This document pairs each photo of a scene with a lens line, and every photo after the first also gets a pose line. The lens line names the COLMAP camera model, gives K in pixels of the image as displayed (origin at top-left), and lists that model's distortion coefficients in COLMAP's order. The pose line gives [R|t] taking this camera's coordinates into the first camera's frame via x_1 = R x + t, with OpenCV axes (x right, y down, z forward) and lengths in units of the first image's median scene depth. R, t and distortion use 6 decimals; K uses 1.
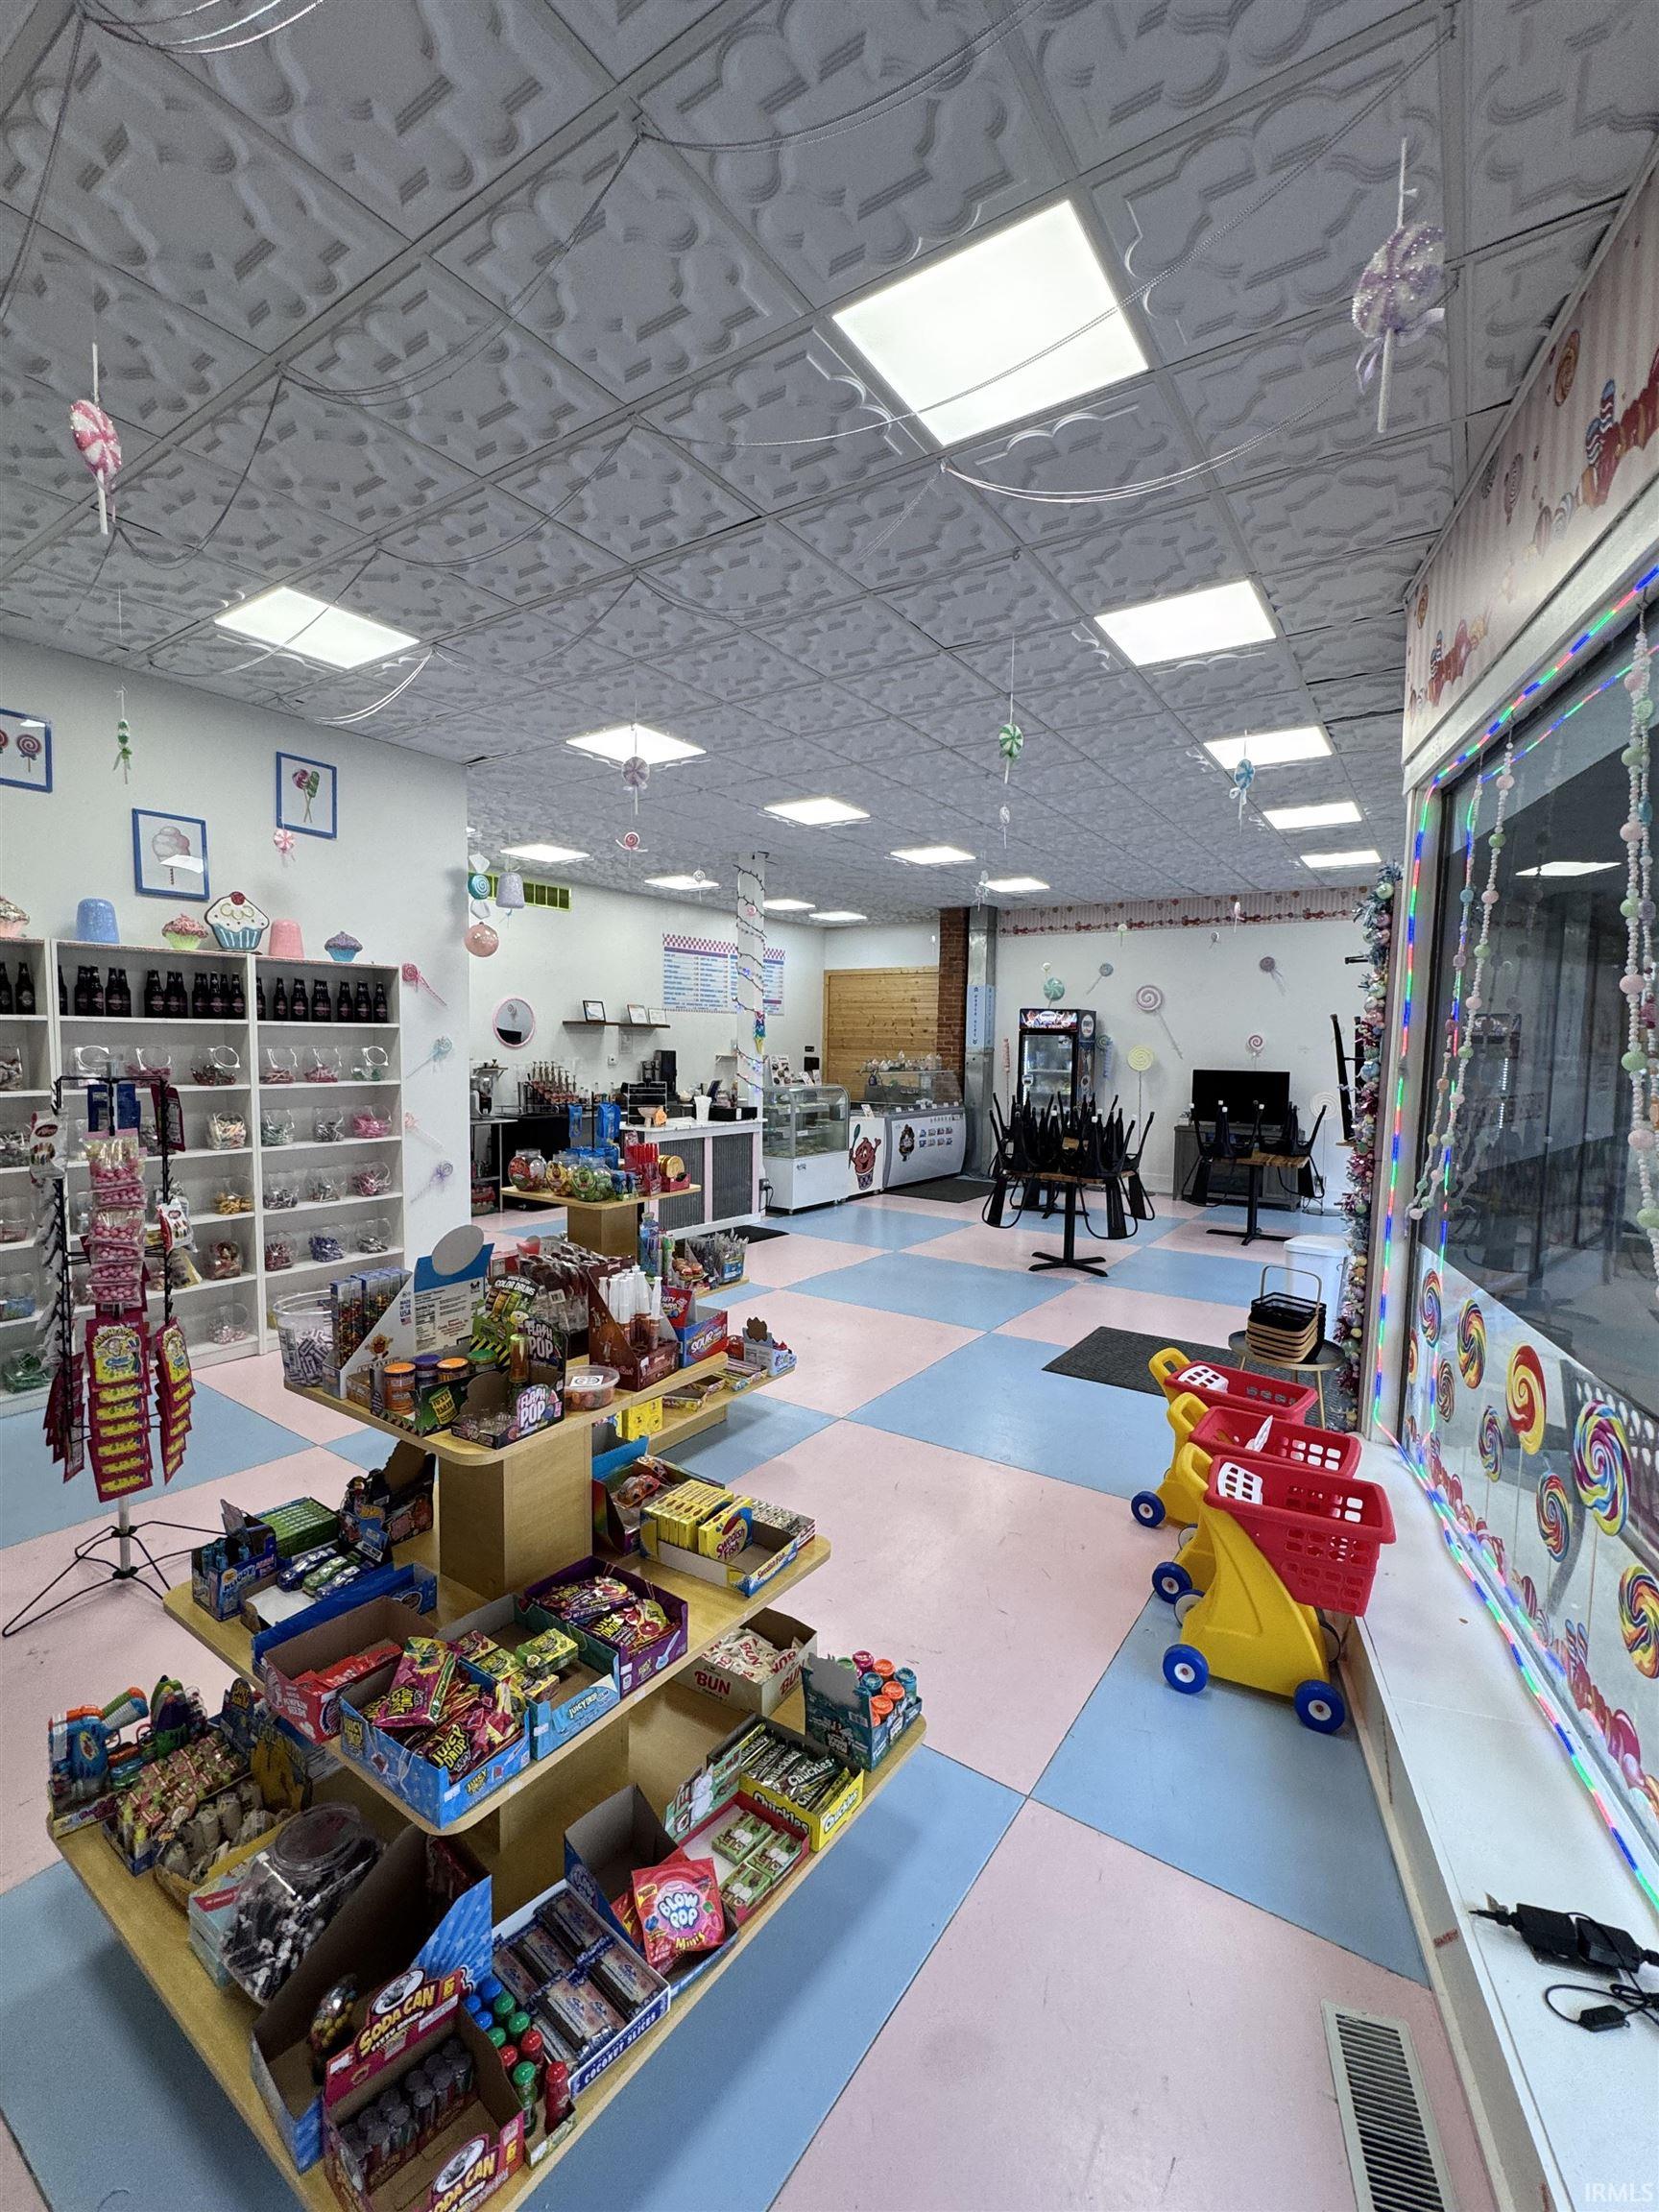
lens RADIAL K [[954.4, 0, 829.5], [0, 954.4, 1106.0], [0, 0, 1]] dist [0.000036, -0.000002]
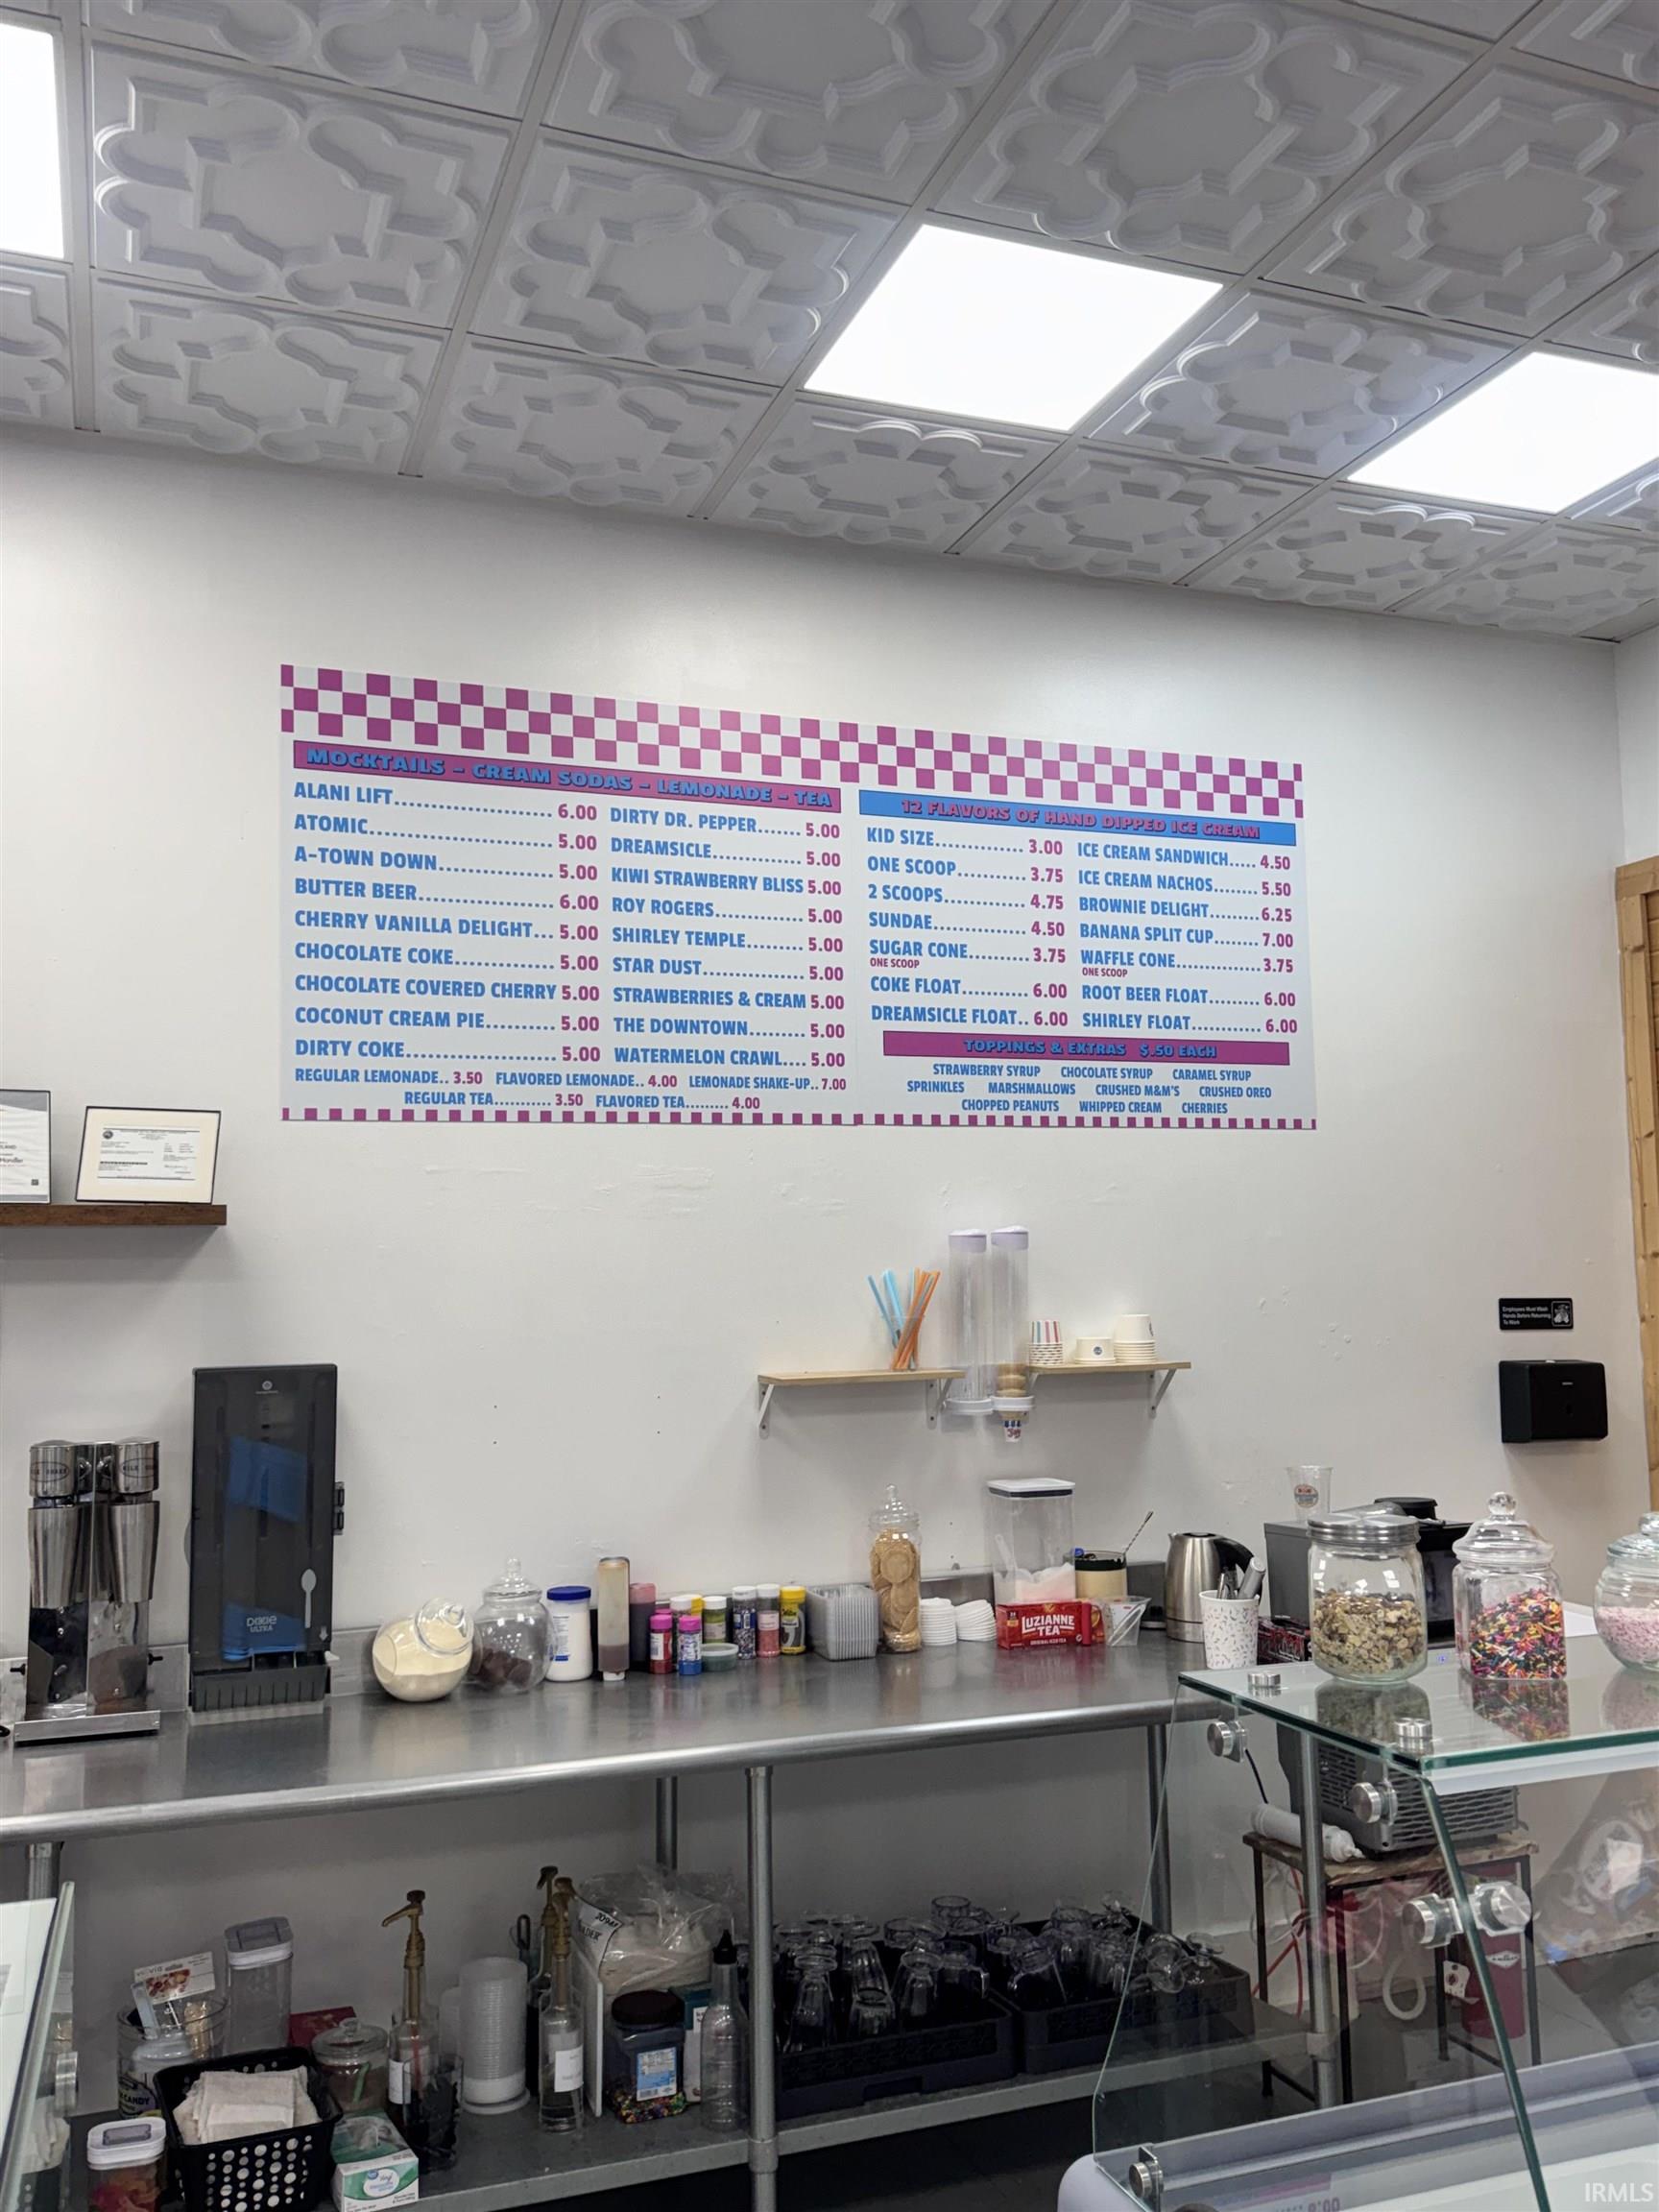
lens RADIAL K [[1821.6, 0, 829.5], [0, 1821.6, 1106.0], [0, 0, 1]] dist [0.177796, -0.379727]
pose [[0.818462, -0.090083, -0.567455, 0.085382], [-0.004887, 0.986505, -0.163655, -0.051662], [0.574540, 0.136719, 0.806977, 0.811664]]
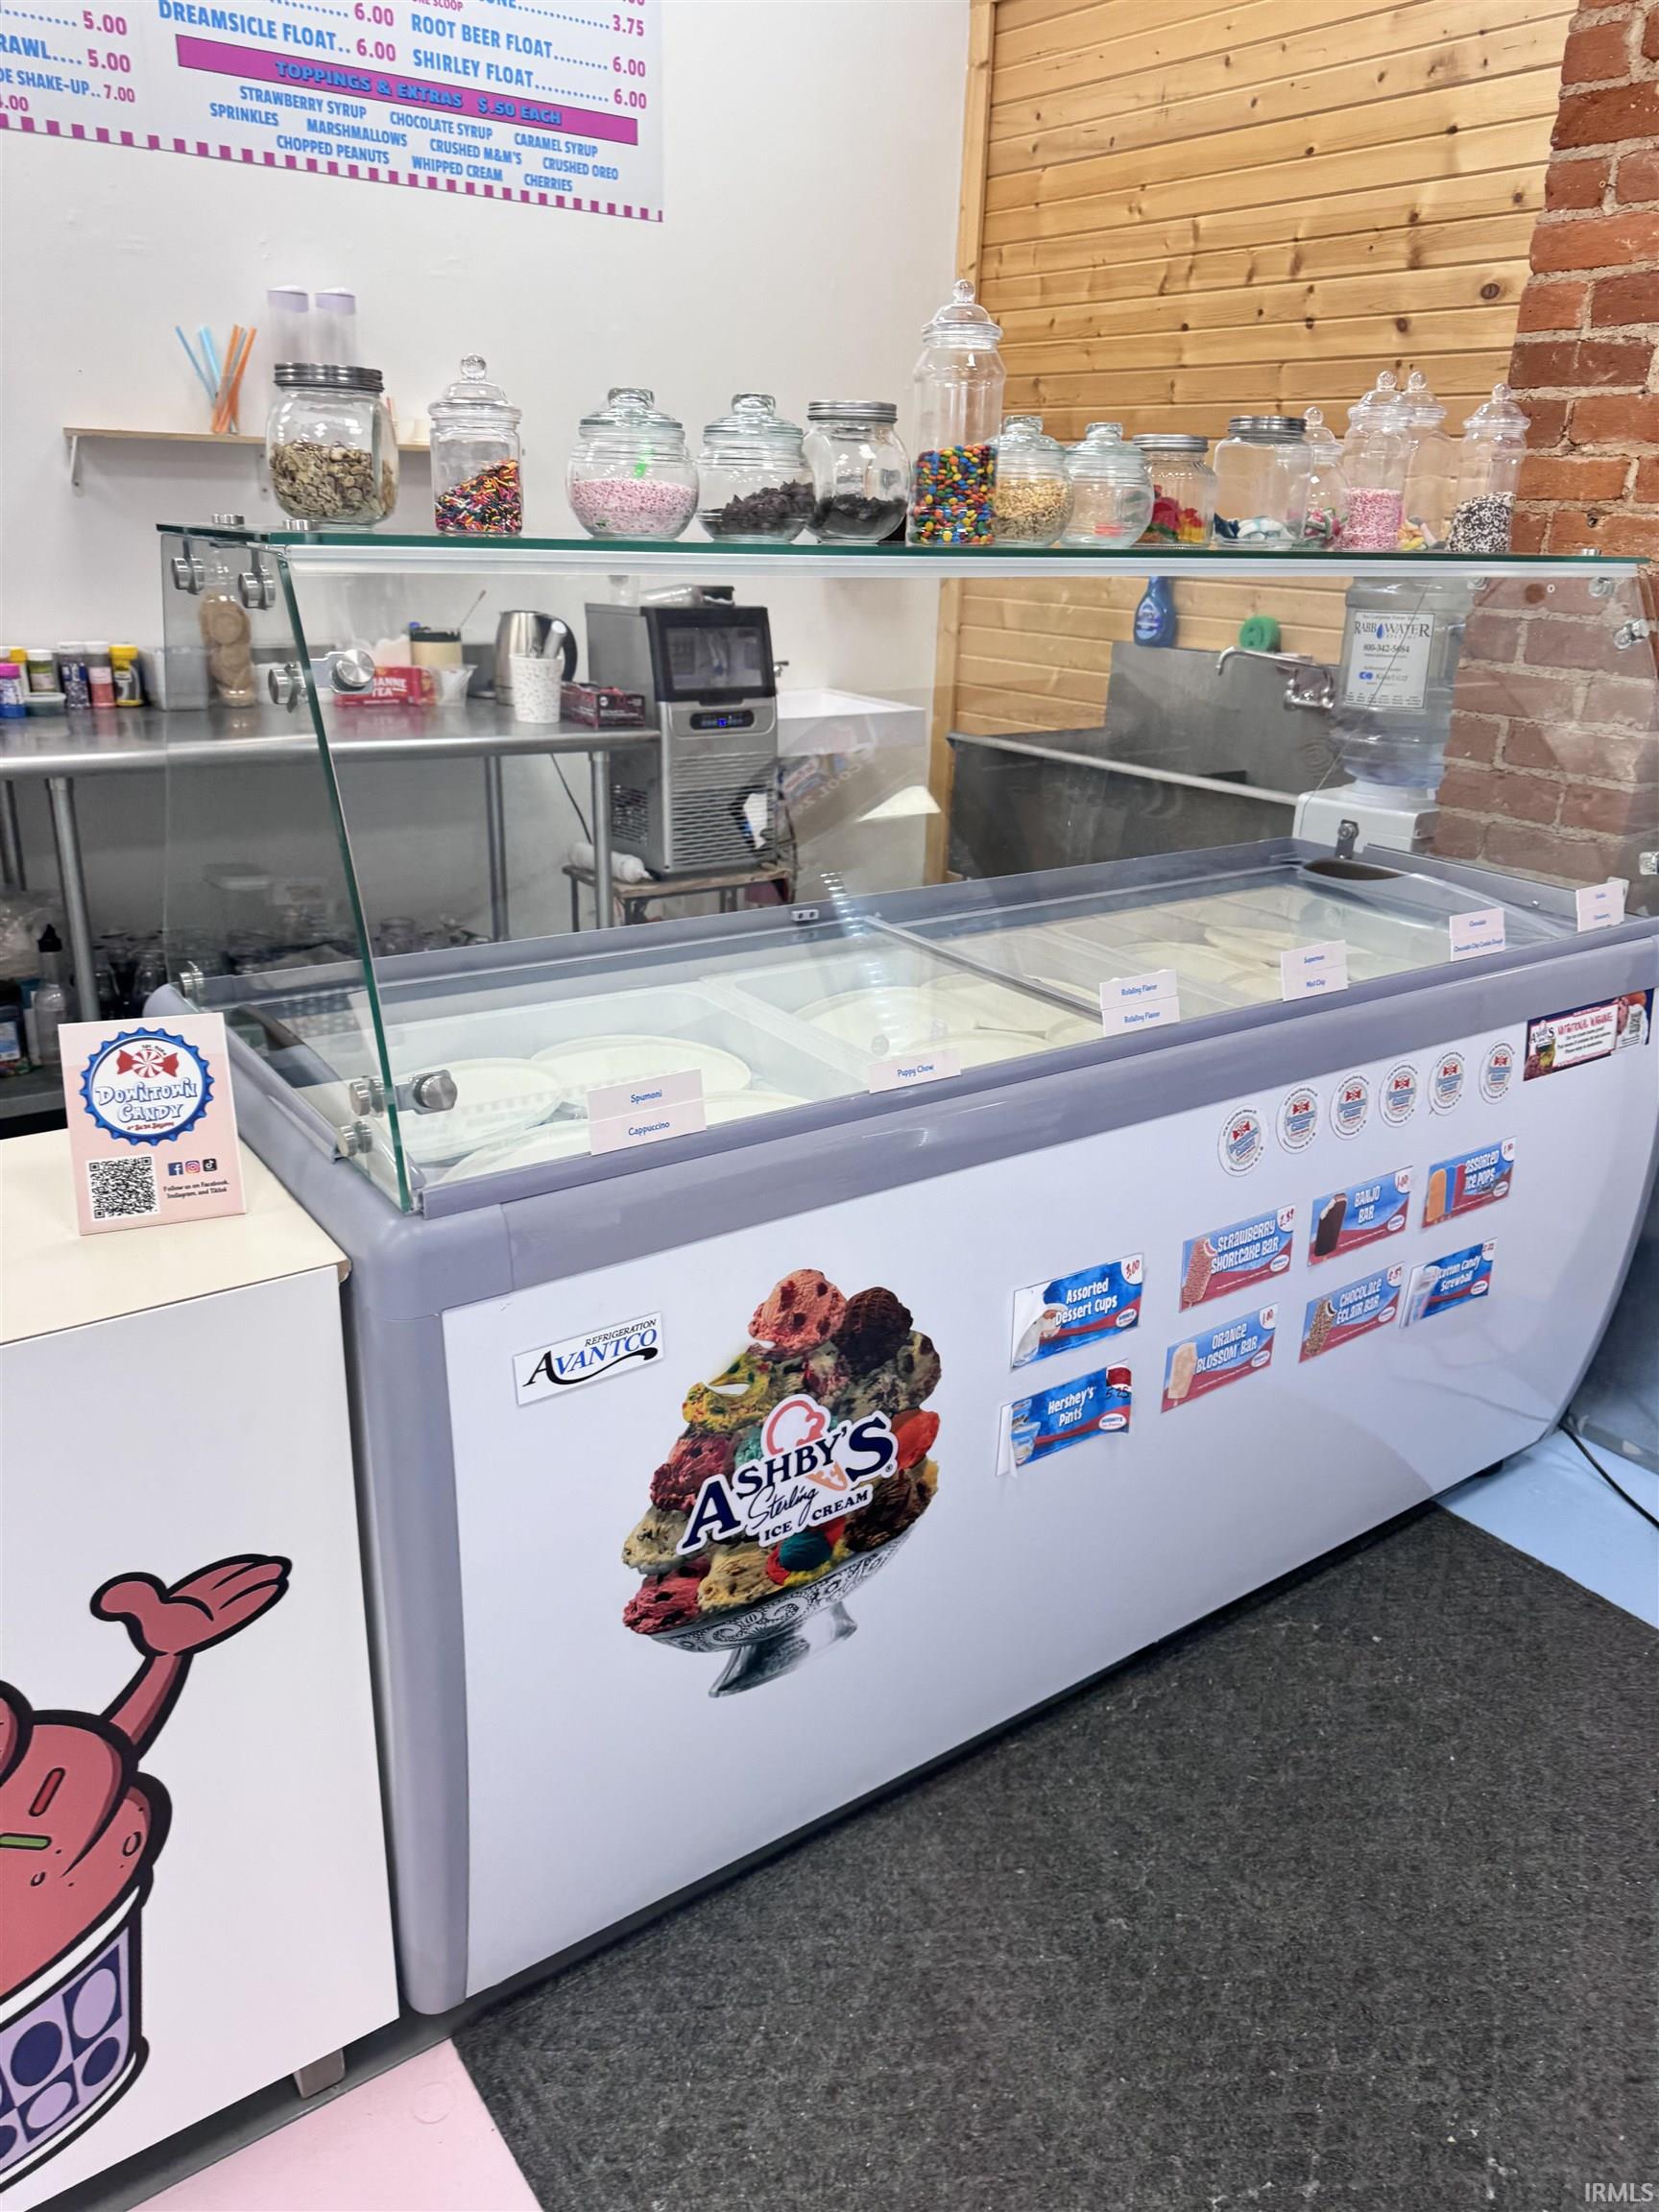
lens RADIAL K [[1601.1, 0, 829.5], [0, 1601.1, 1106.0], [0, 0, 1]] dist [-0.004575, 0.000896]
pose [[0.943389, 0.130361, -0.304996, 0.113754], [-0.037574, 0.955611, 0.292225, -0.029845], [0.329552, -0.264222, 0.906412, 0.835284]]
